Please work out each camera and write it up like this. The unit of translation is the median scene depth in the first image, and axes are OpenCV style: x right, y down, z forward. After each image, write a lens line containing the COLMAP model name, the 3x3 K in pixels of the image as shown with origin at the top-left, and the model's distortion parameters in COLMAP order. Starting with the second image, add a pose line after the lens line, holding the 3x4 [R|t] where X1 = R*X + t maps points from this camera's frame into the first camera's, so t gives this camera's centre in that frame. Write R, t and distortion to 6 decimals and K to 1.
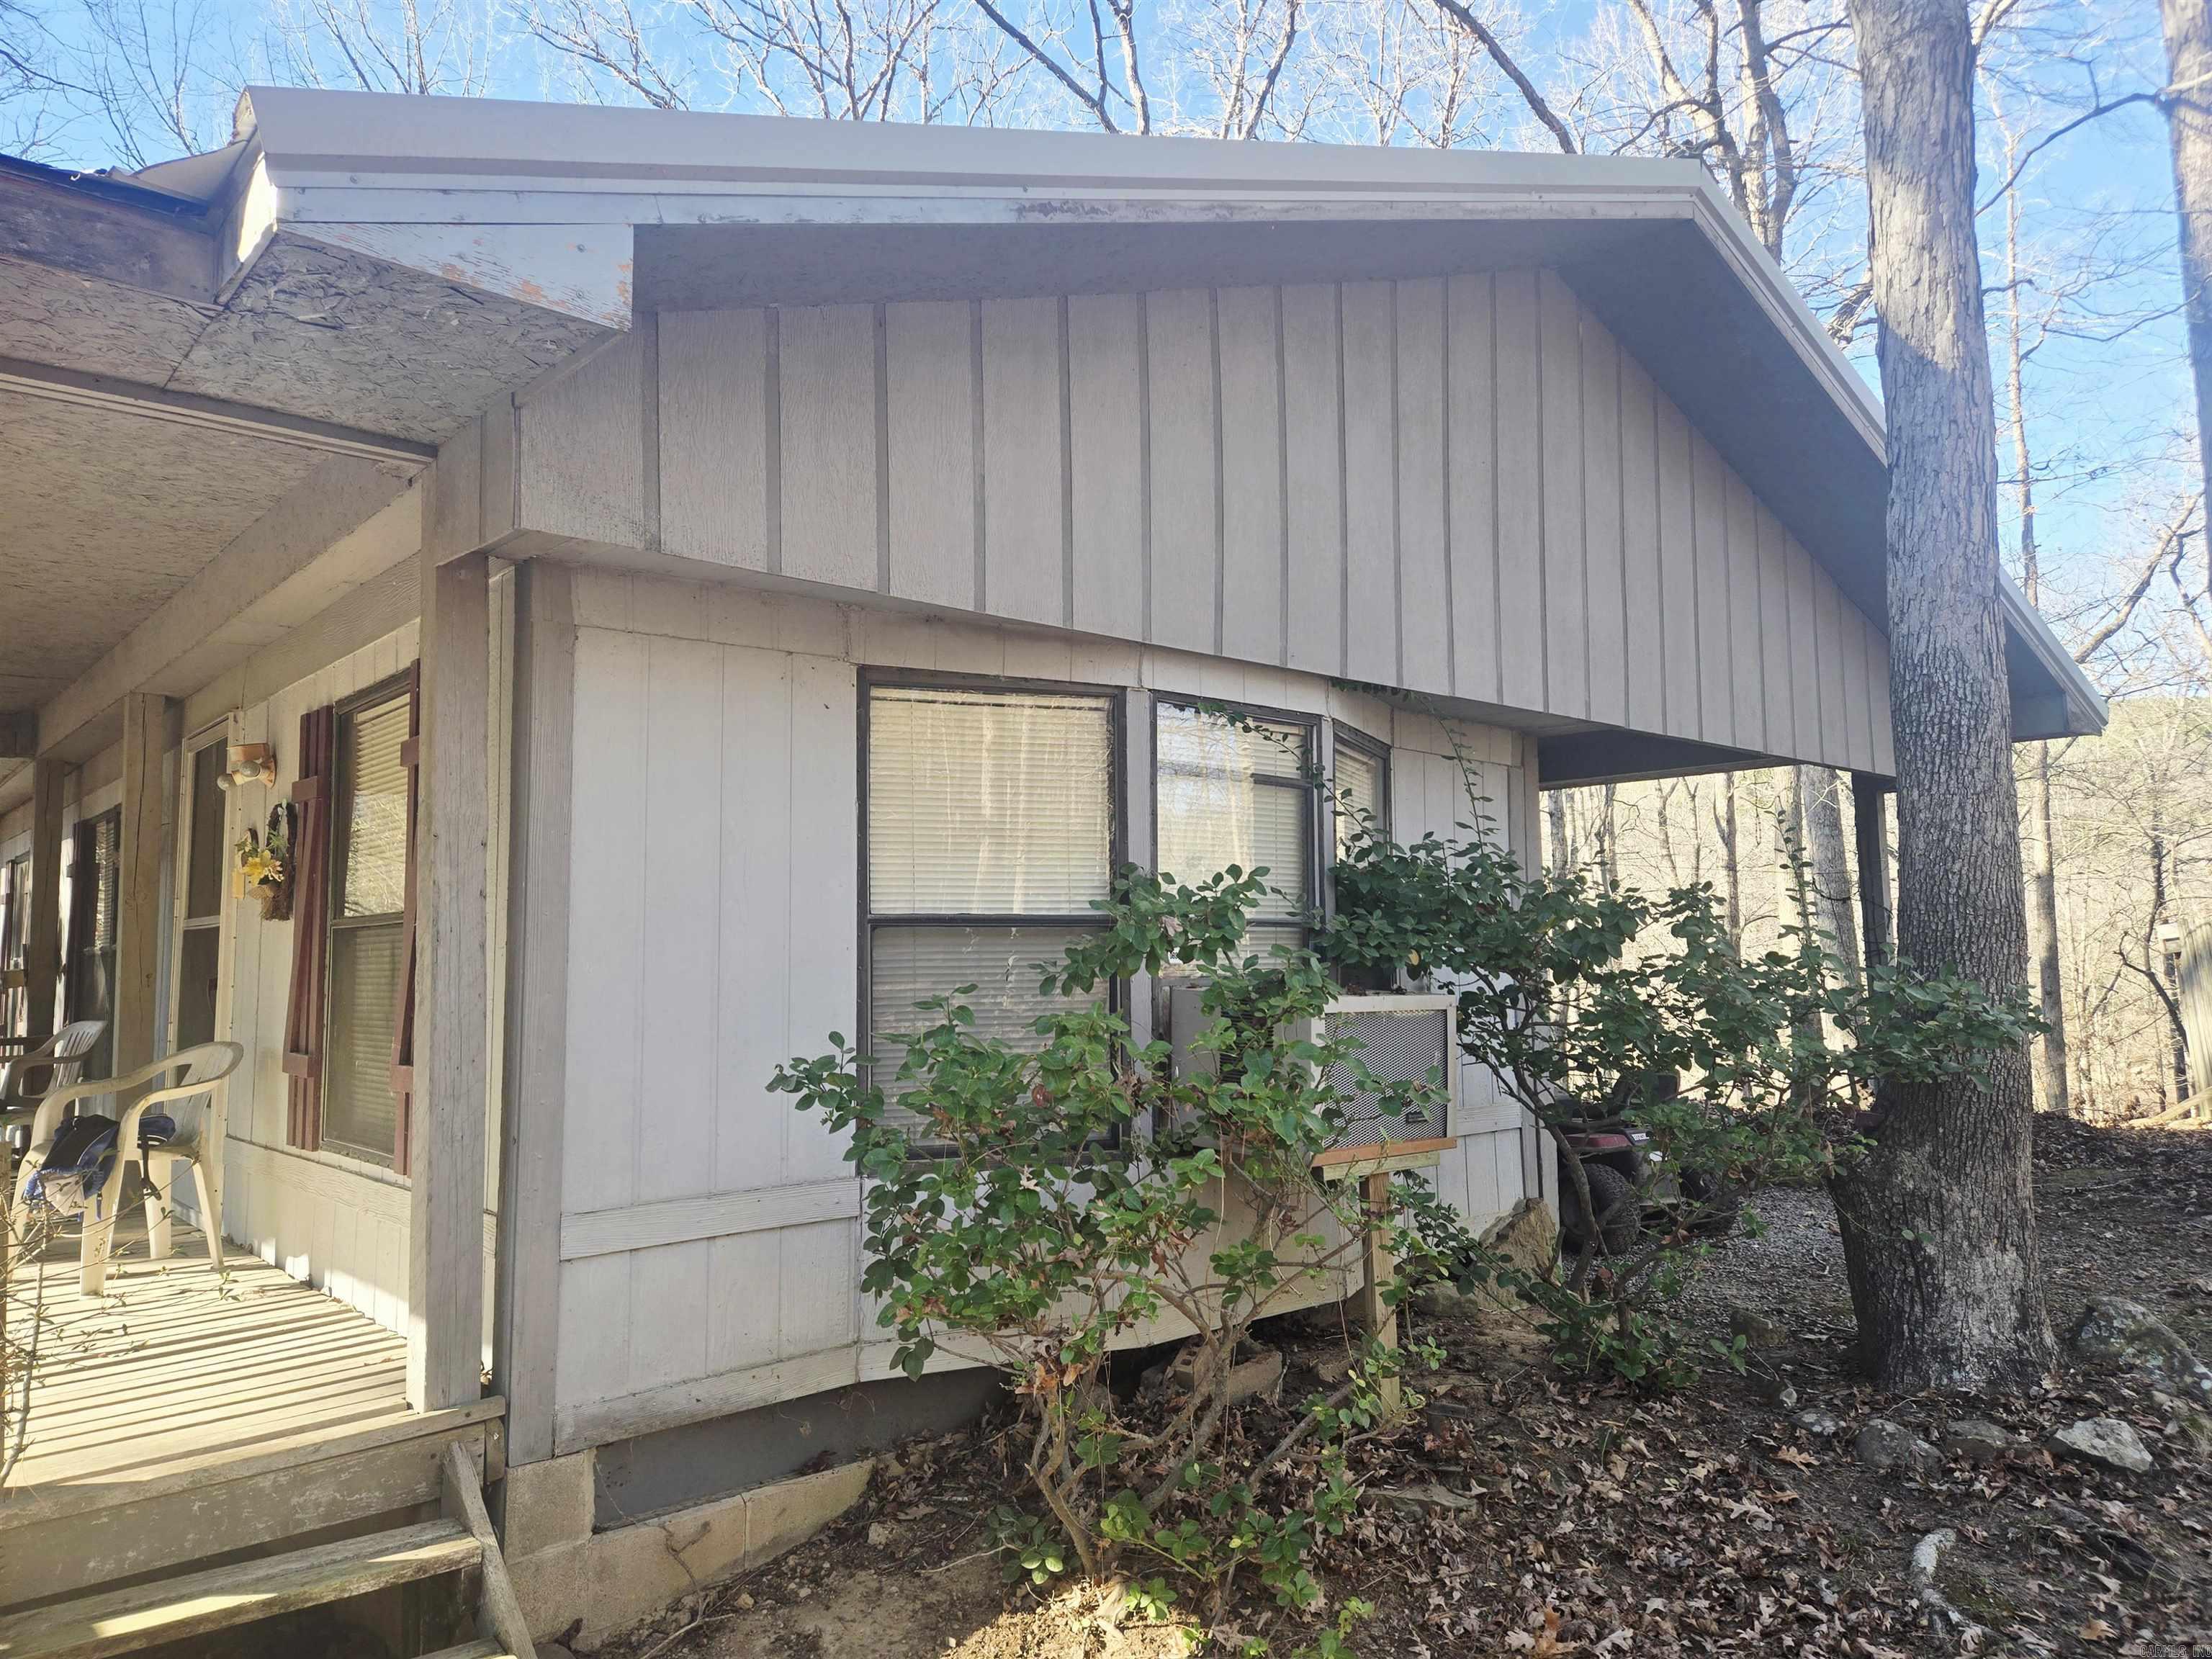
lens RADIAL K [[1524.6, 0, 1163.8], [0, 1524.6, 838.7], [0, 0, 1]] dist [0.005501, 0.002820]
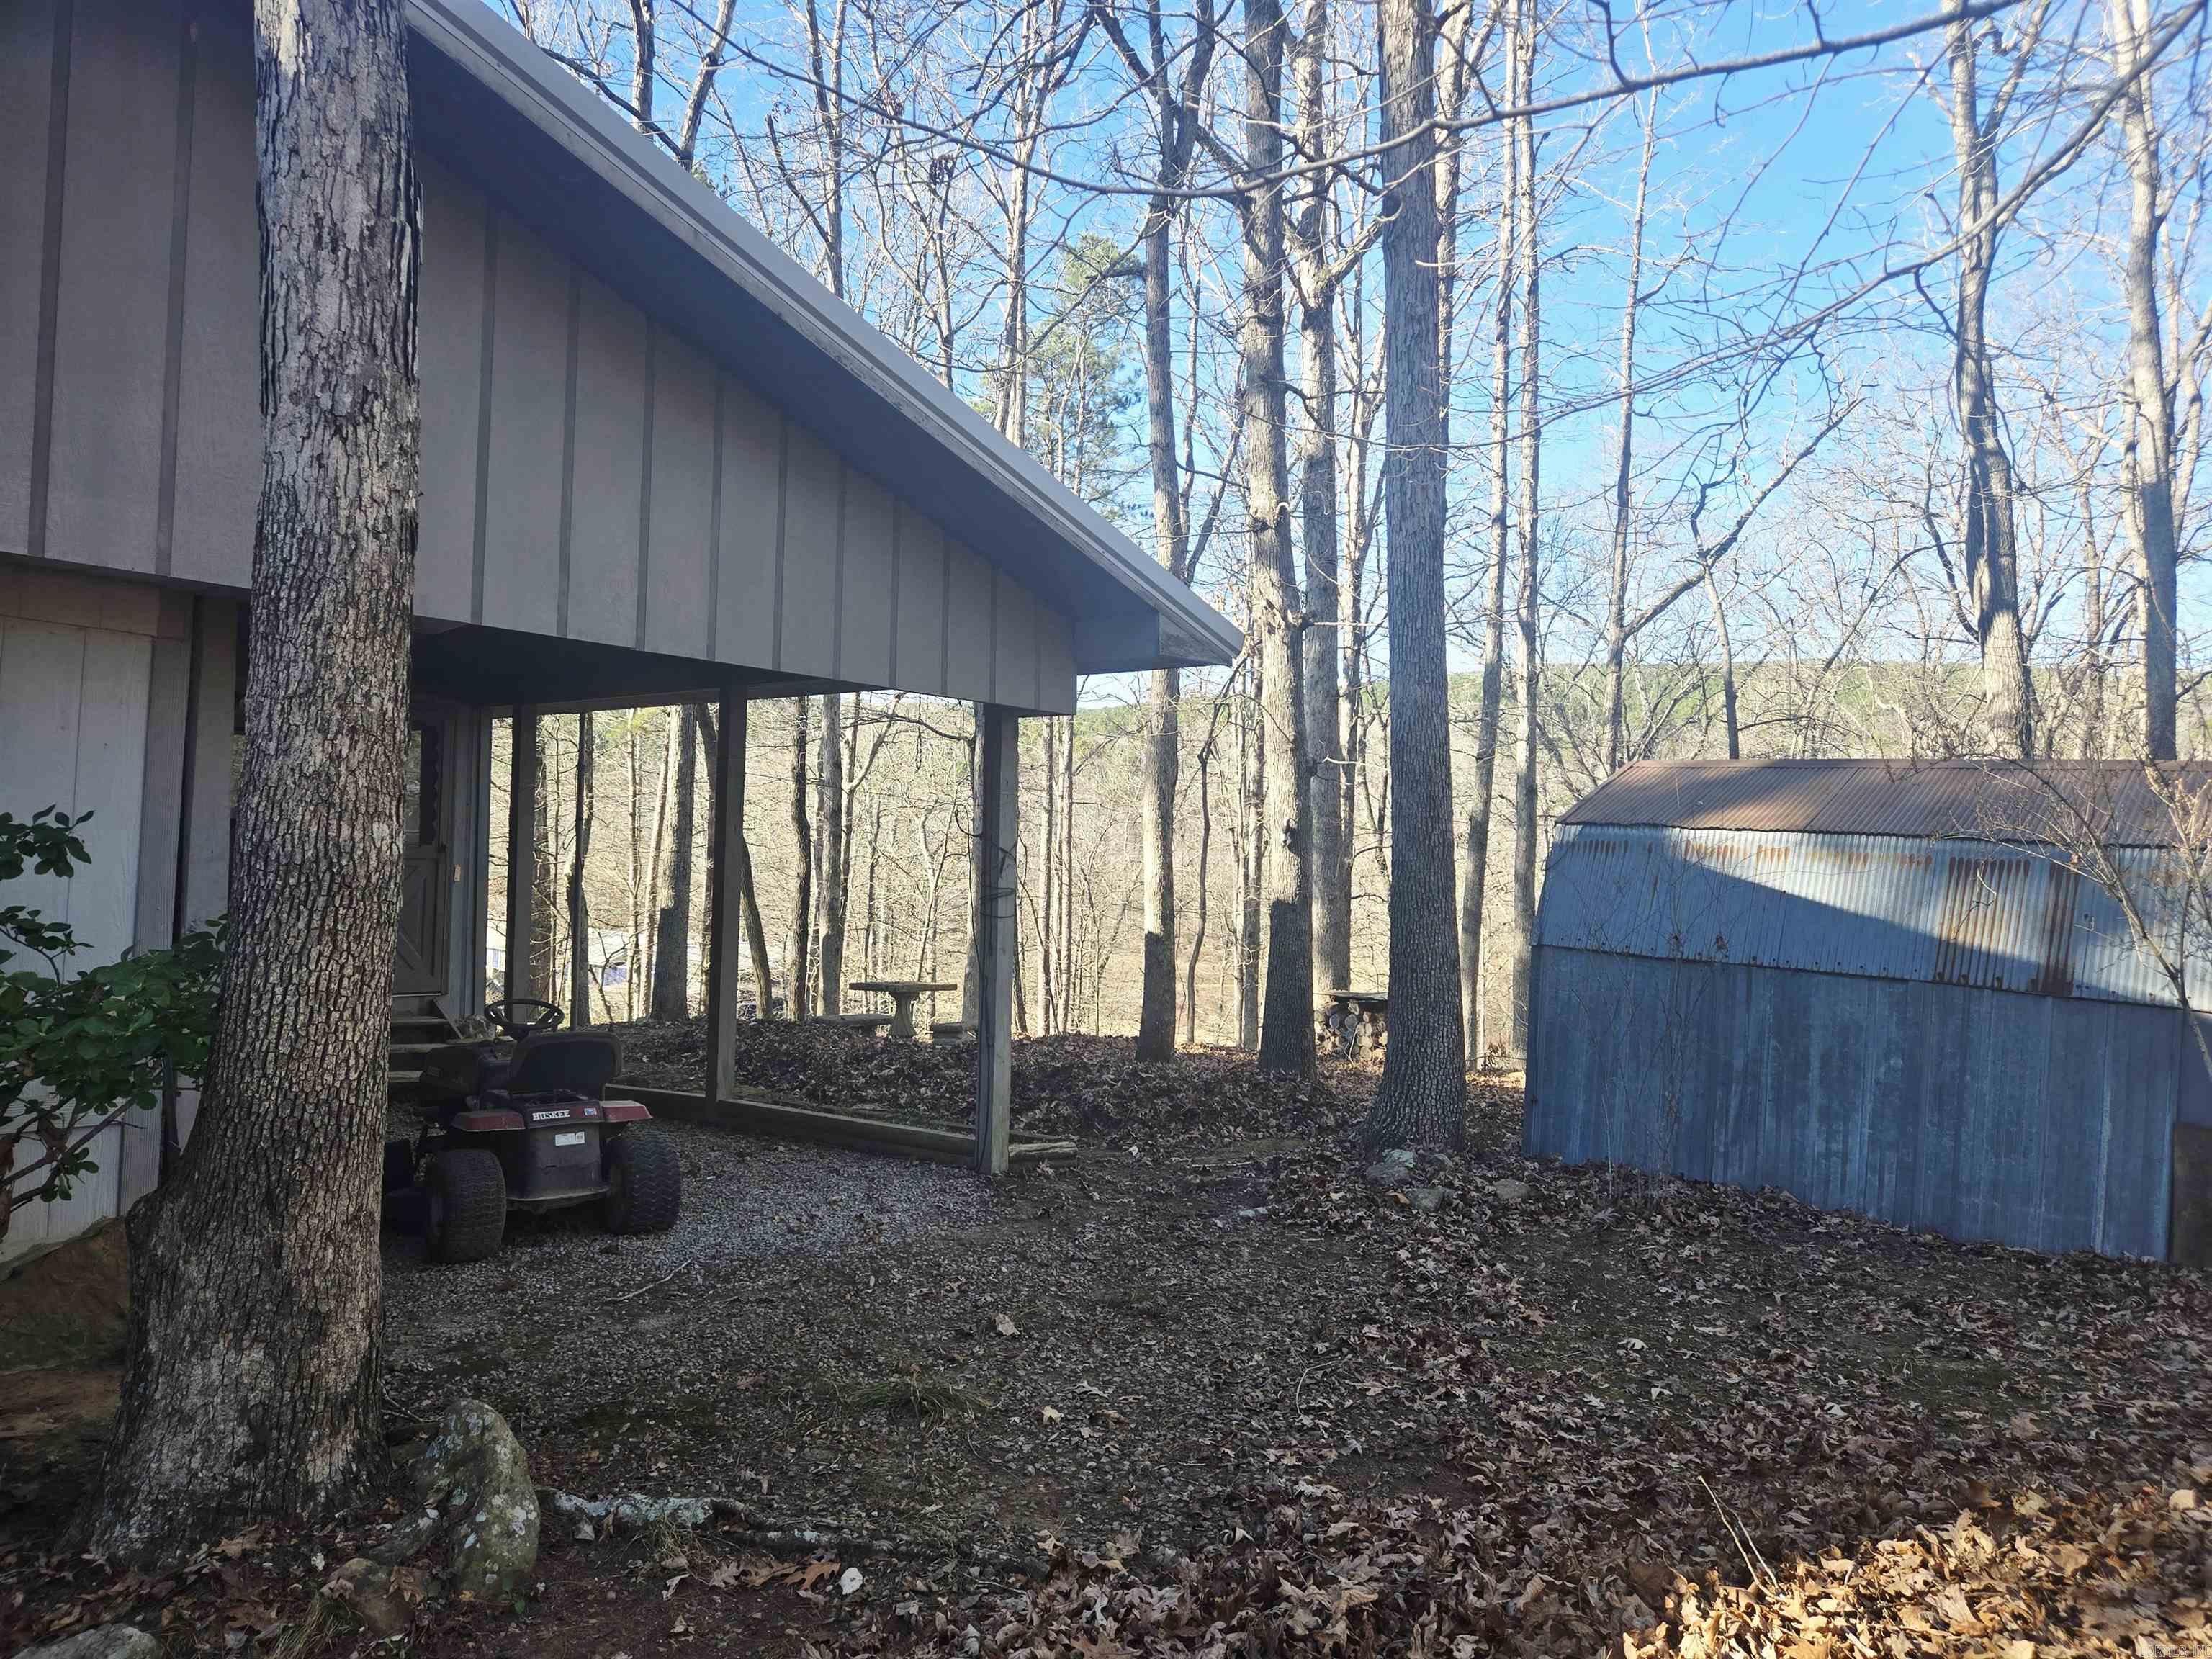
lens RADIAL K [[1448.6, 0, 1141.0], [0, 1448.6, 831.7], [0, 0, 1]] dist [0.098778, -0.078767]
pose [[0.993523, 0.051735, 0.101167, 0.862094], [-0.057668, 0.996729, 0.056627, -0.029622], [-0.097907, -0.062094, 0.993257, 0.287579]]
